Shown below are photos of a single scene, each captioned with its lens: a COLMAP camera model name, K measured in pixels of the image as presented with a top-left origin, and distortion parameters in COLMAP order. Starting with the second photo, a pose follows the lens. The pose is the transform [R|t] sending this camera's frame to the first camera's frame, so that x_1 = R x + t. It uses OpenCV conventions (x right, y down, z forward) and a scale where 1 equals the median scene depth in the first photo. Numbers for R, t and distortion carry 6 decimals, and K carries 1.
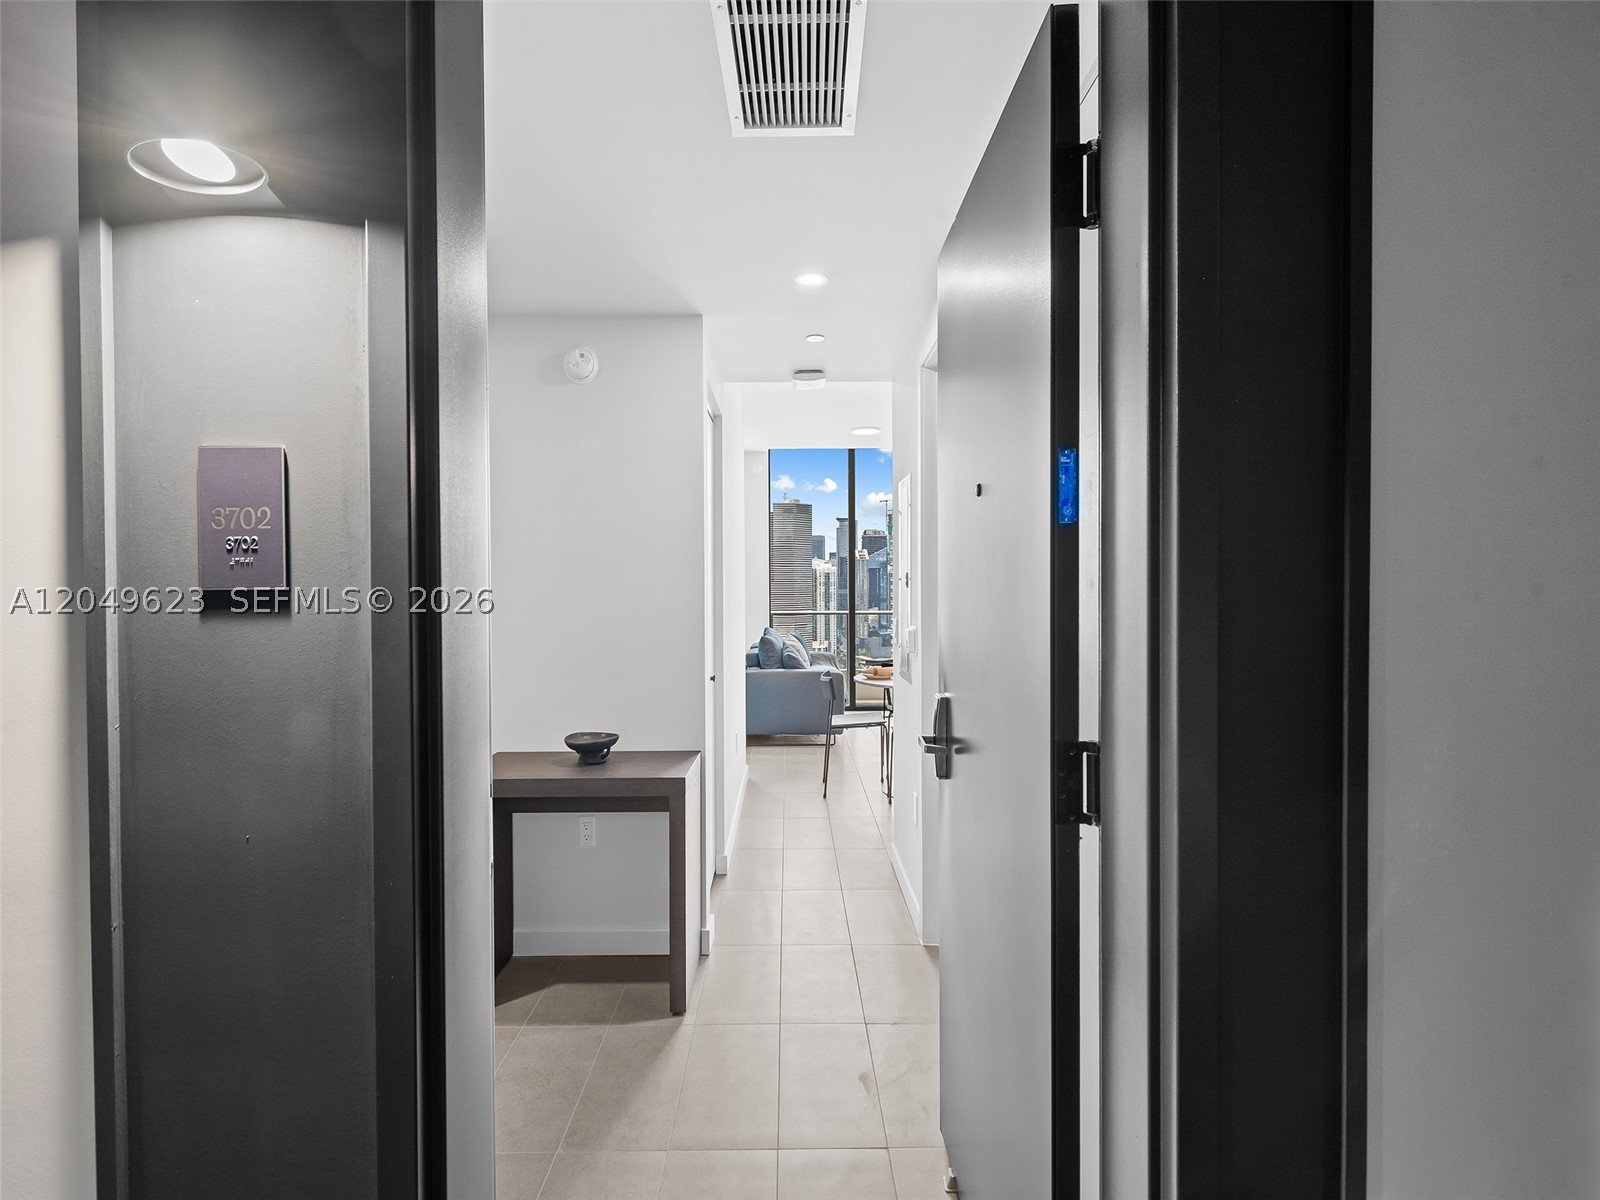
lens RADIAL K [[782.5, 0, 800.0], [0, 782.5, 600.0], [0, 0, 1]] dist [0.000450, 0.000013]
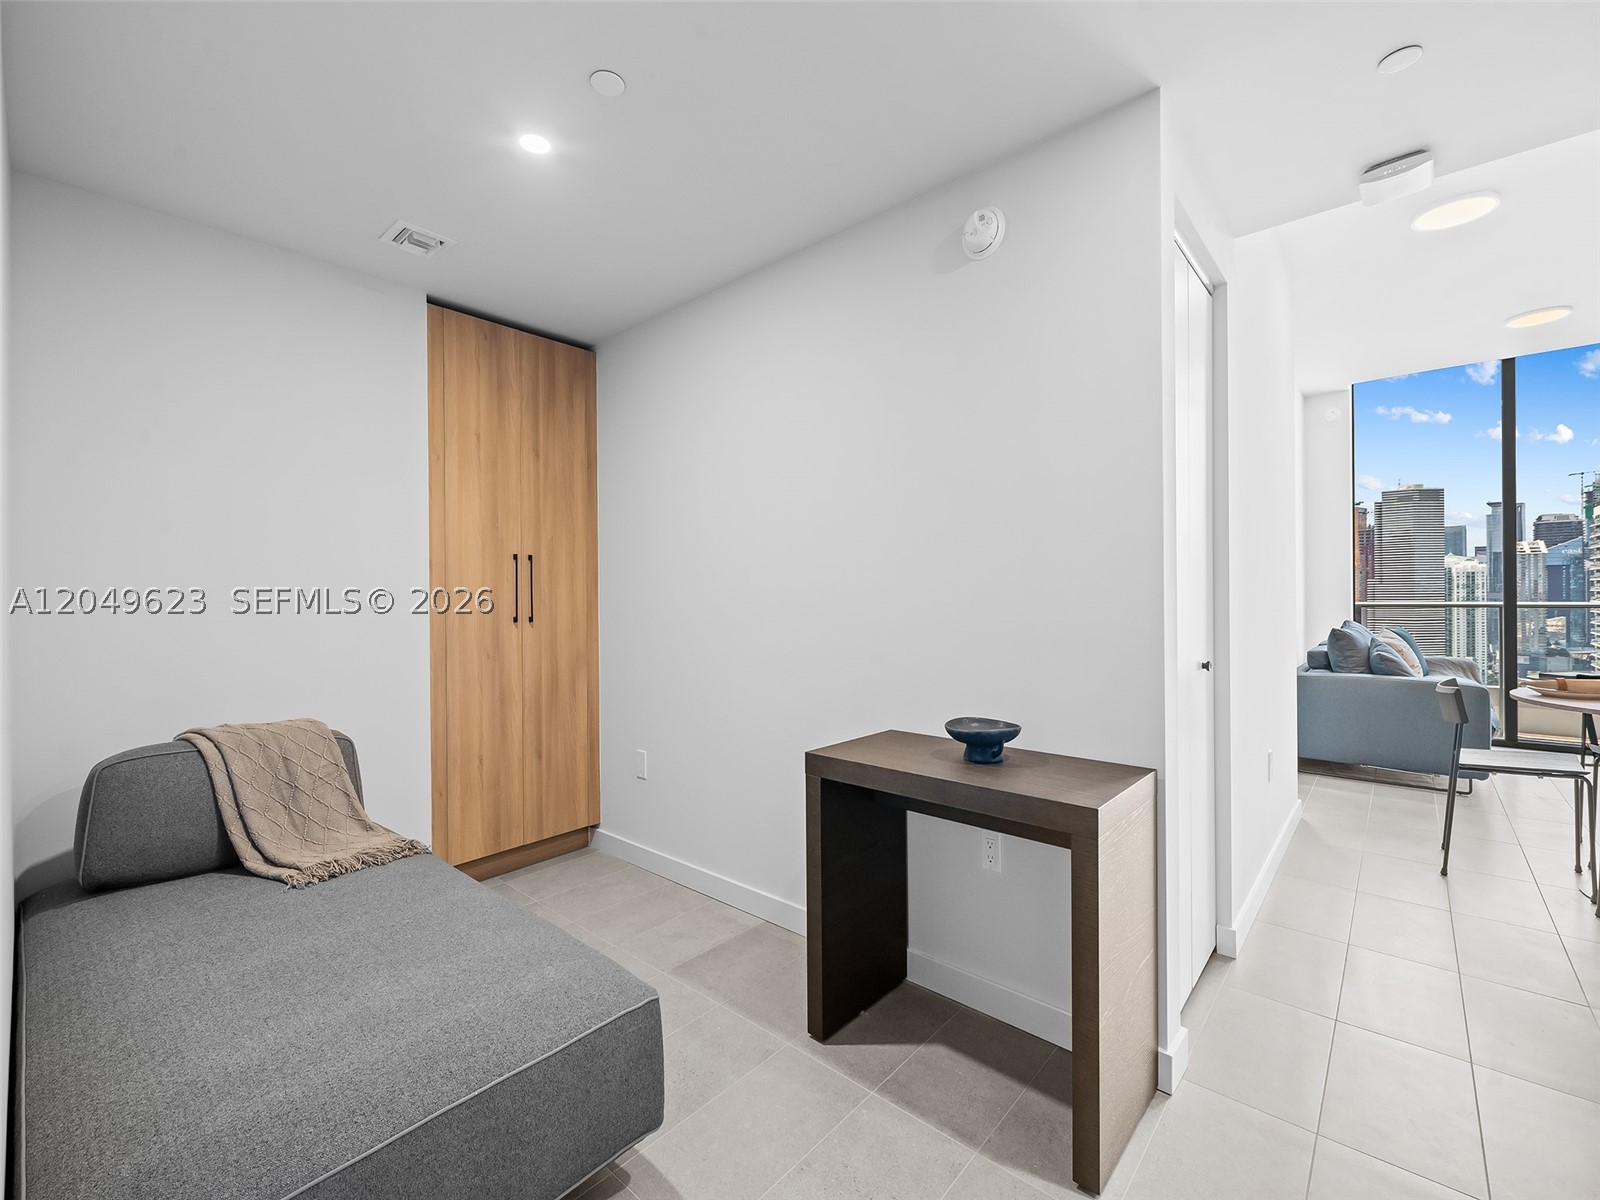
lens RADIAL K [[695.5, 0, 781.8], [0, 695.5, 595.0], [0, 0, 1]] dist [-0.001605, -0.000710]
pose [[0.733582, 0.000065, -0.679601, 0.015449], [-0.008386, 0.999925, -0.008956, 0.025646], [0.679550, 0.012269, 0.733527, 0.165697]]
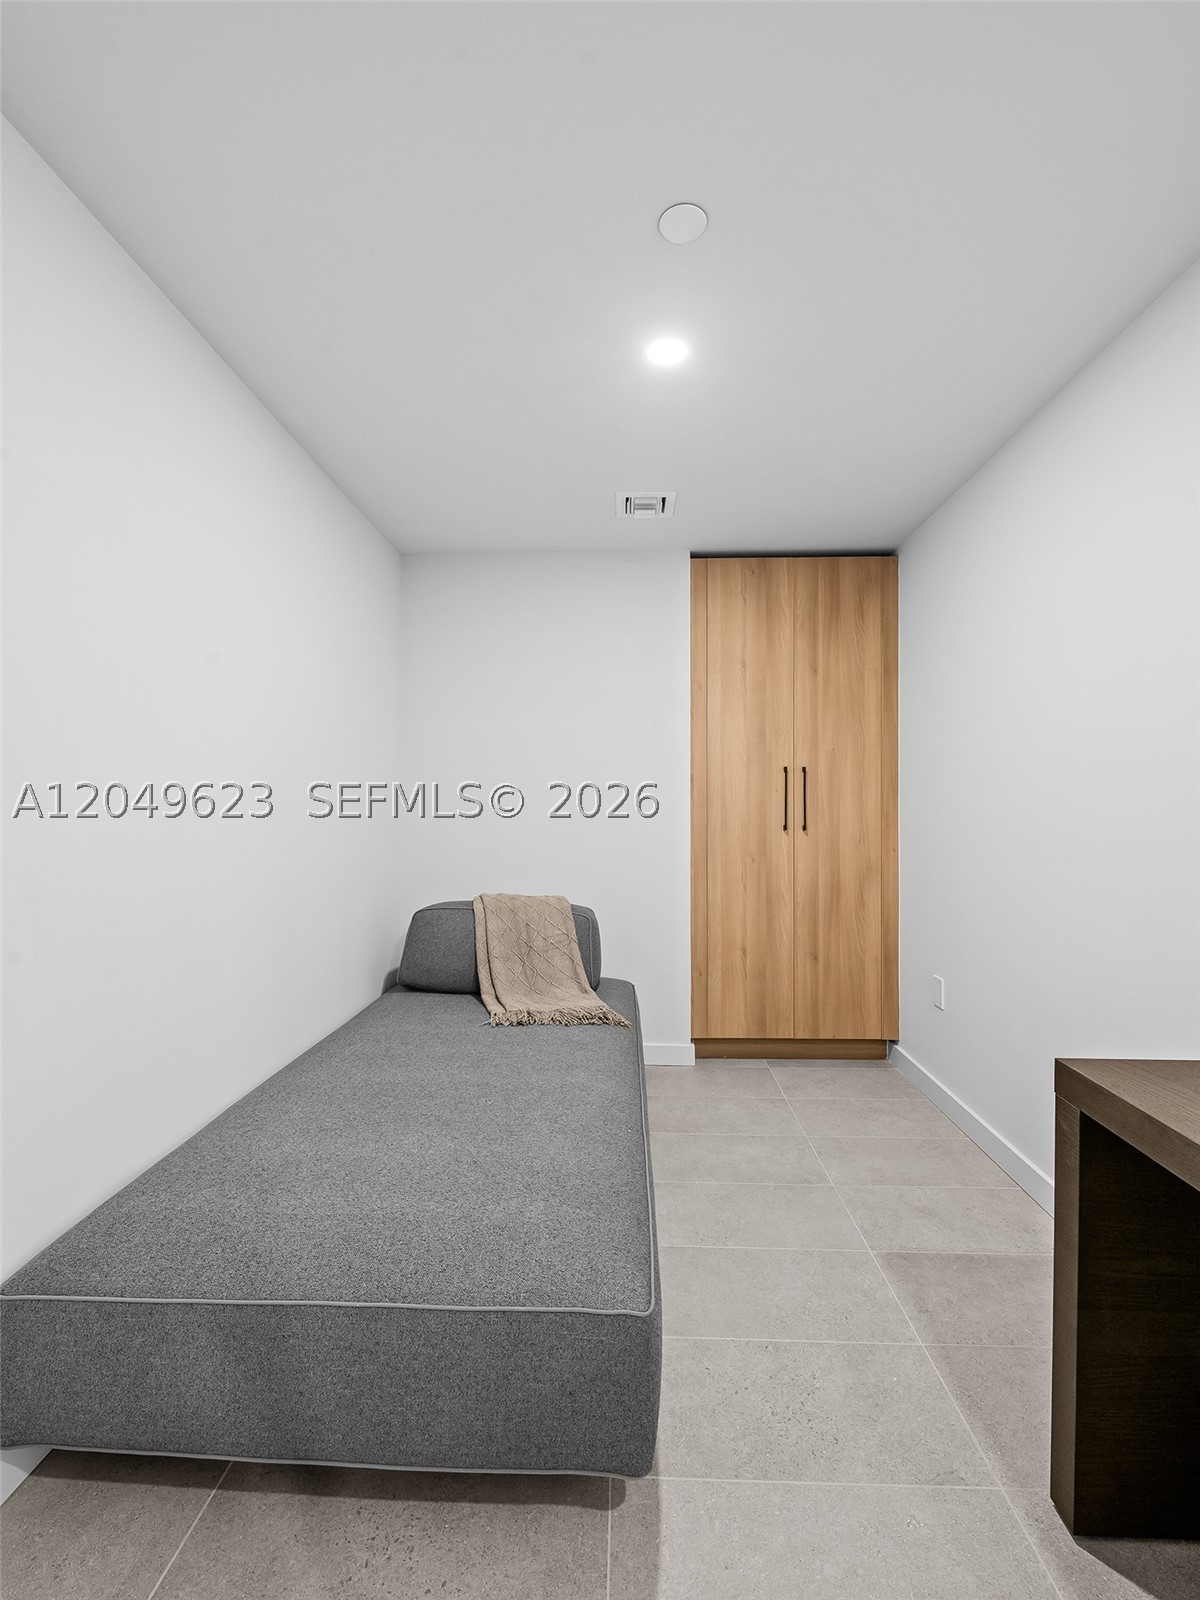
lens RADIAL K [[556.4, 0, 600.0], [0, 556.4, 800.0], [0, 0, 1]] dist [-0.000331, -0.001370]
pose [[-0.096956, 0.002329, -0.995286, -0.015000], [-0.022902, 0.999727, 0.004570, 0.021448], [0.995025, 0.023237, -0.096877, 0.276136]]
